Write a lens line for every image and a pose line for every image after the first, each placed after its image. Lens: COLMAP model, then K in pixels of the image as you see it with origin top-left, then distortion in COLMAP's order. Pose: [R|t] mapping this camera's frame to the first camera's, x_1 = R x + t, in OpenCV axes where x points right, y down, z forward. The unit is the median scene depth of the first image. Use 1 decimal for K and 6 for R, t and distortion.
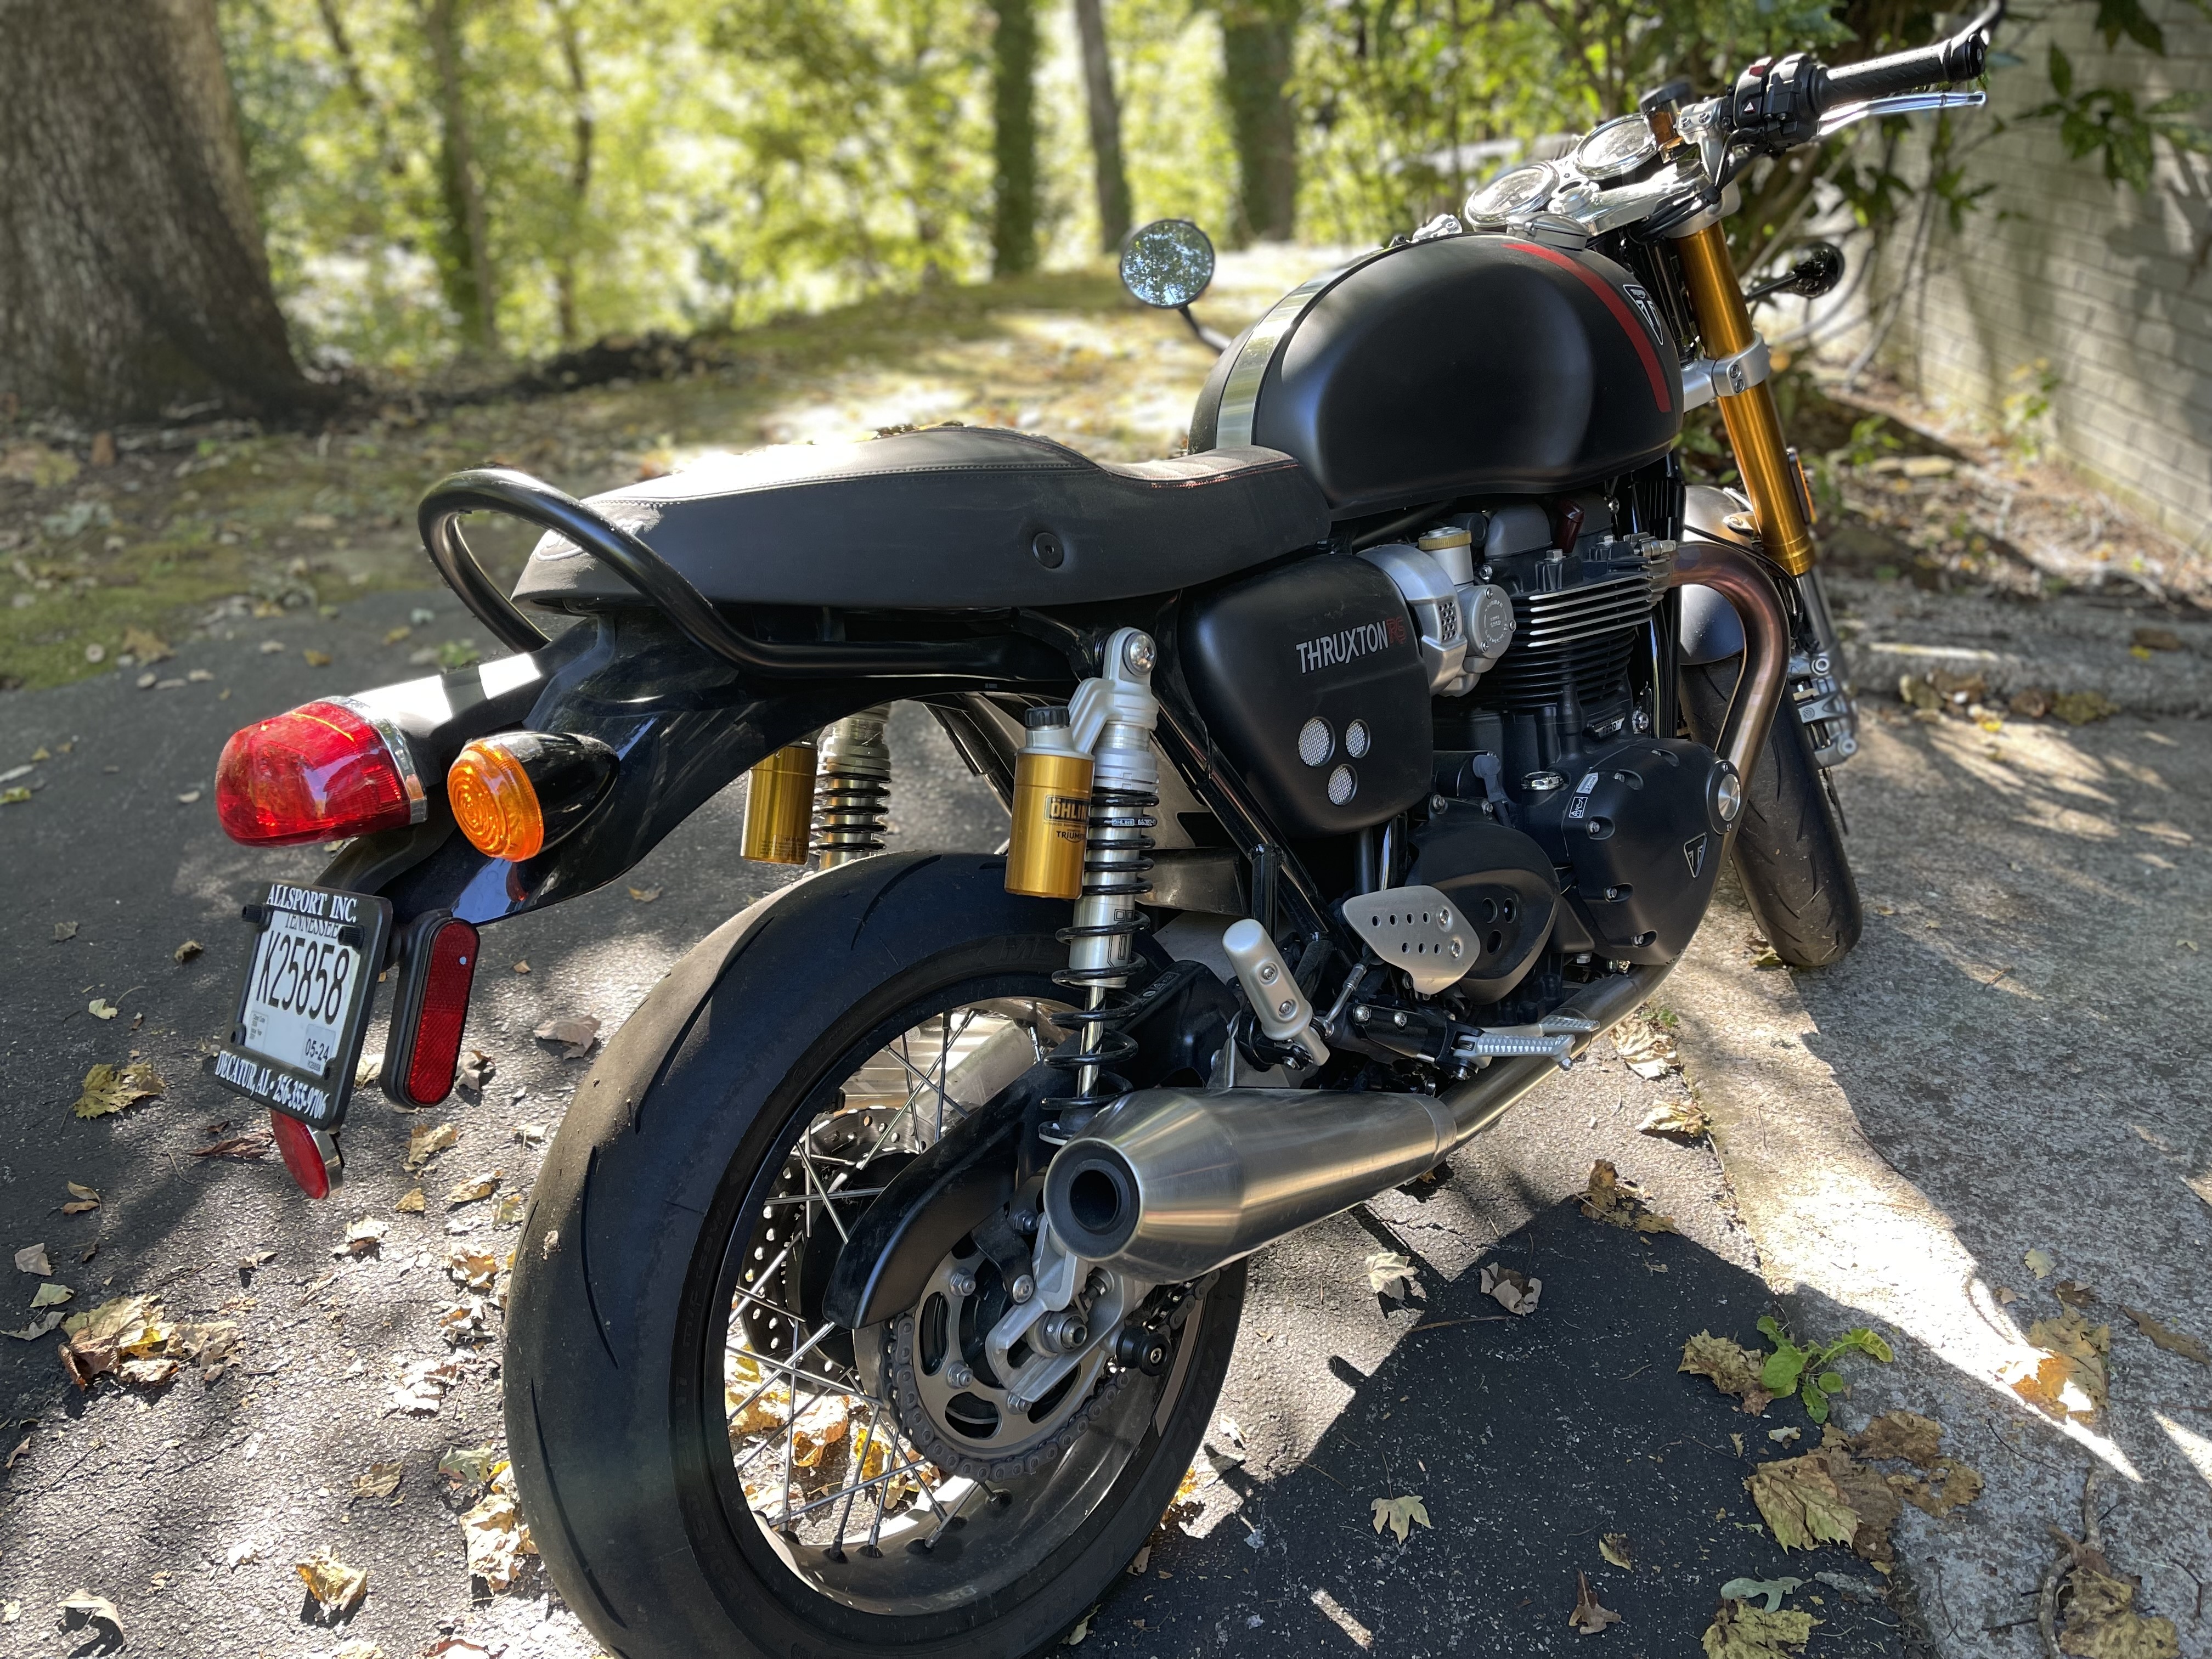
lens RADIAL K [[1622.8, 0, 1114.9], [0, 1622.8, 886.7], [0, 0, 1]] dist [-0.000898, 0.001938]
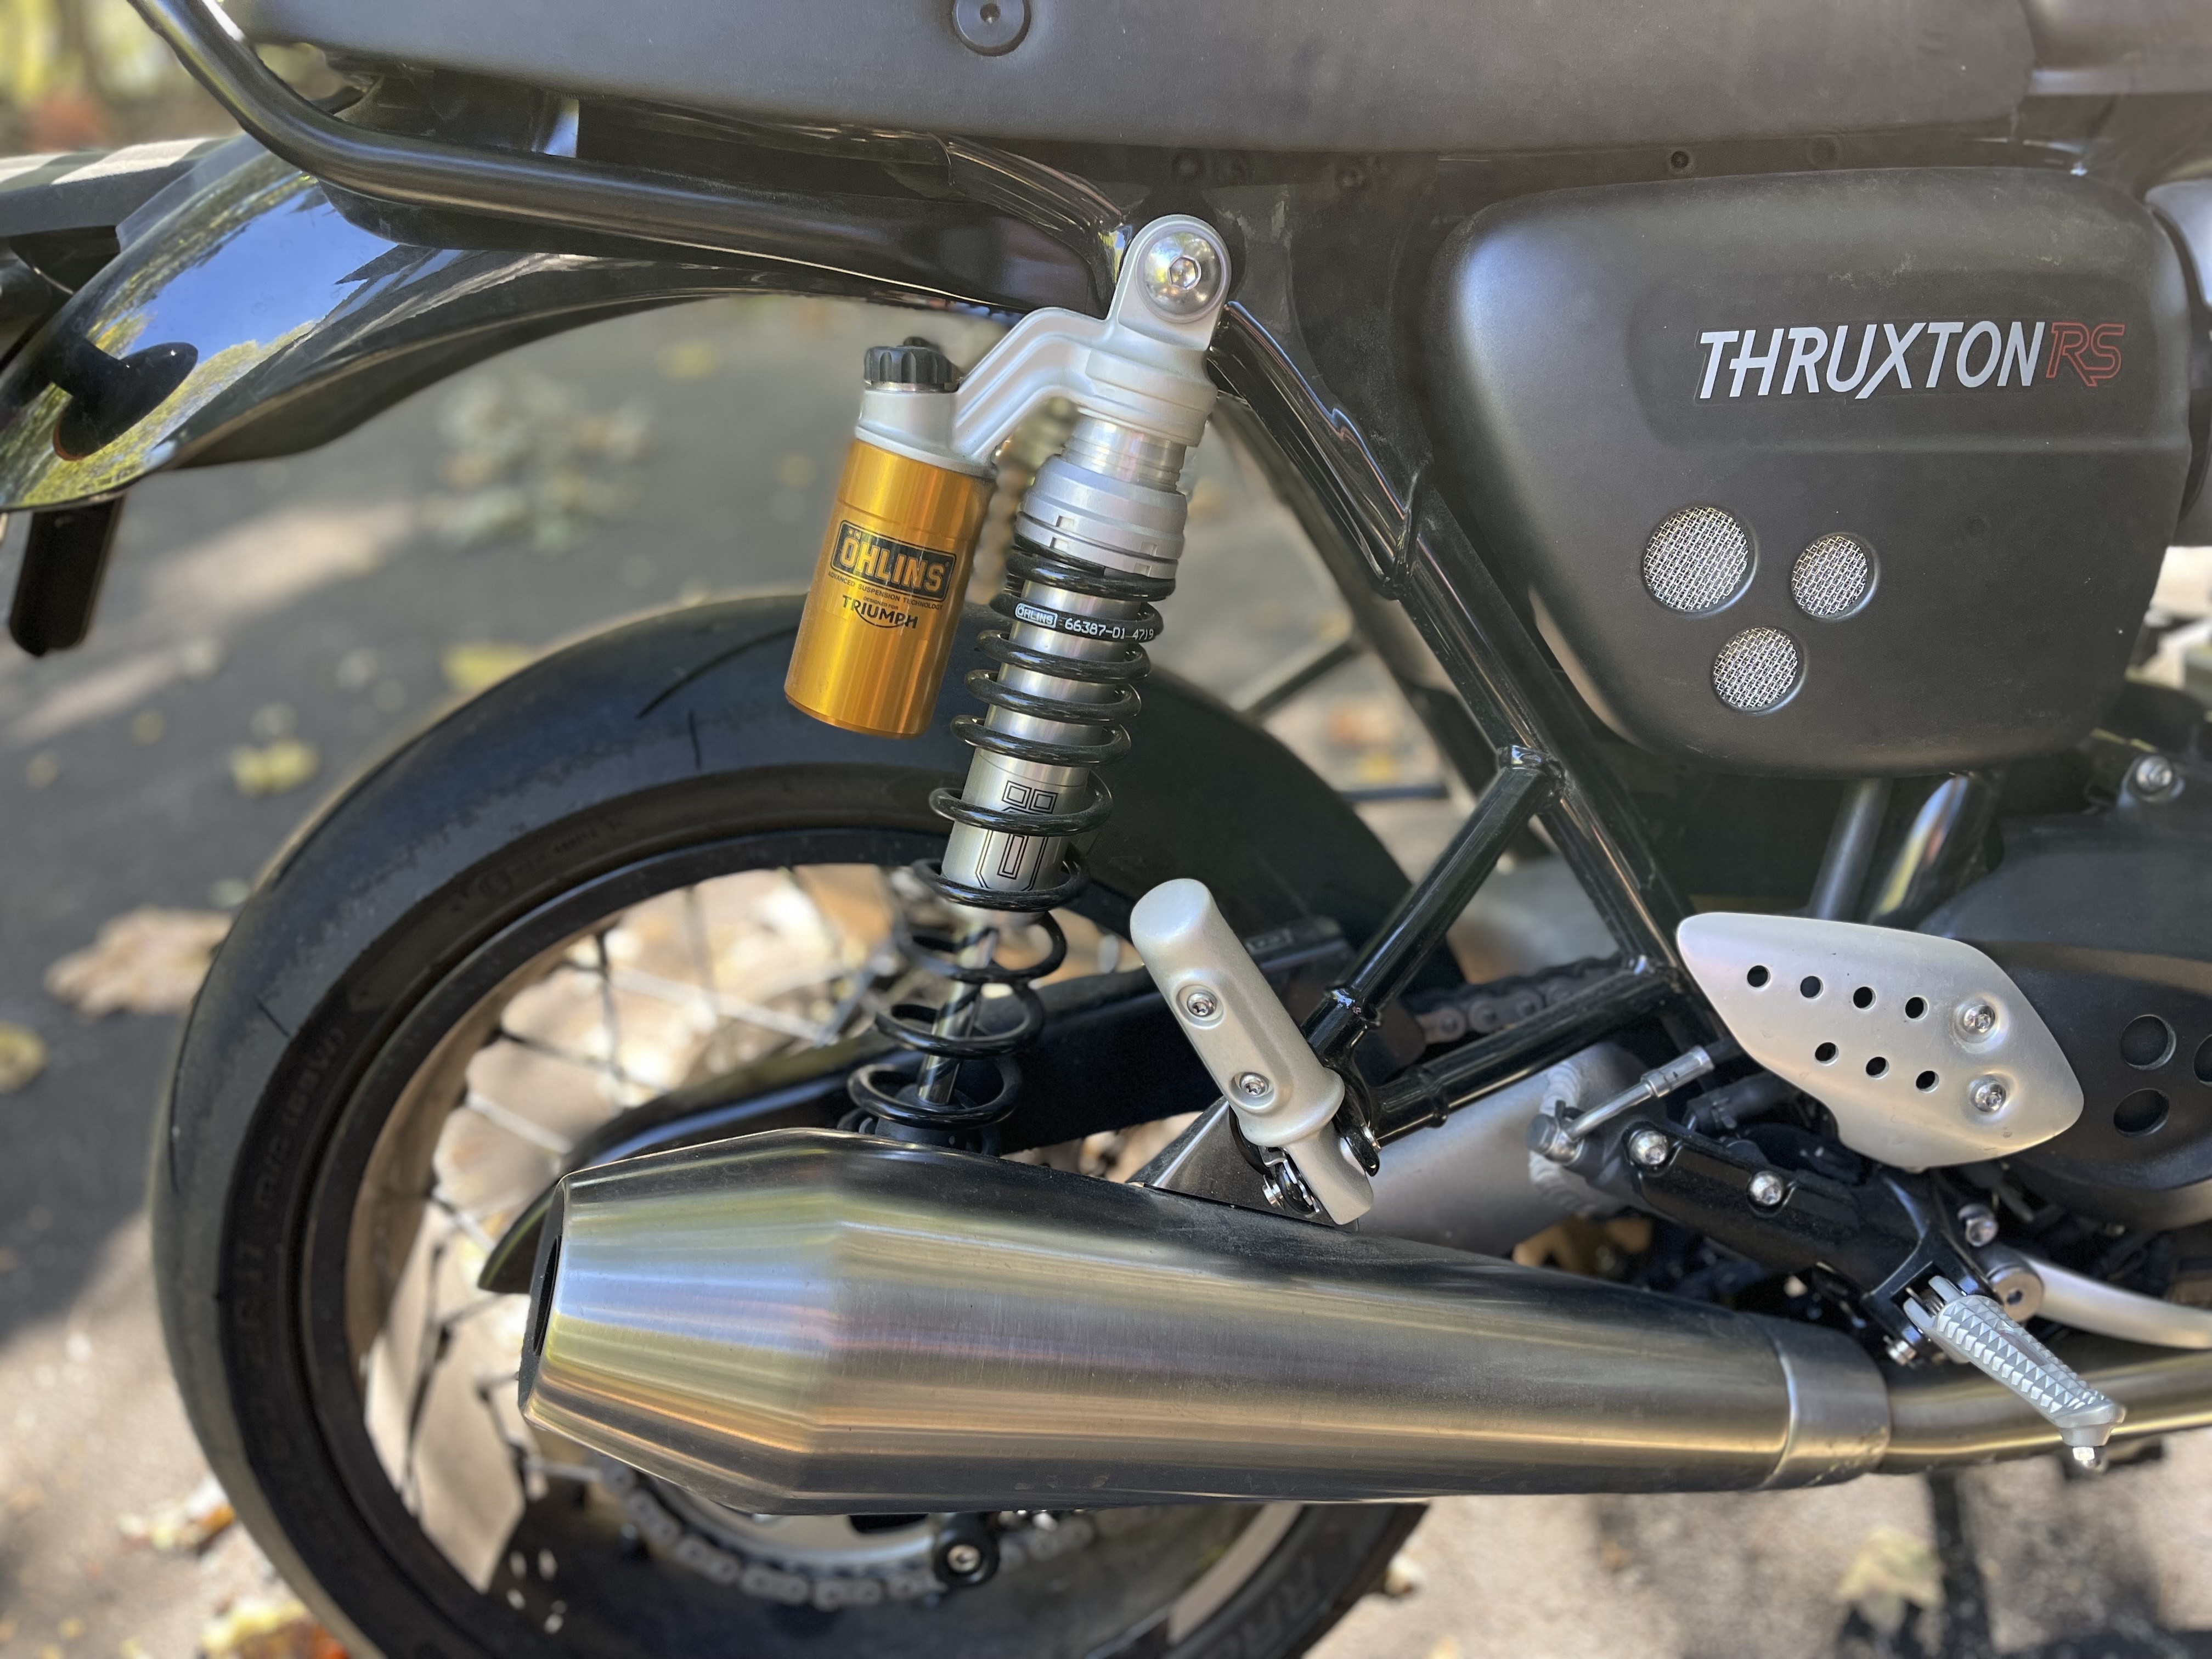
lens RADIAL K [[1622.8, 0, 1114.9], [0, 1622.8, 886.7], [0, 0, 1]] dist [-0.000898, 0.001938]
pose [[0.759064, 0.303149, -0.576127, 0.290448], [-0.220029, 0.952352, 0.211219, -0.062783], [0.612706, -0.033564, 0.789598, 0.544808]]
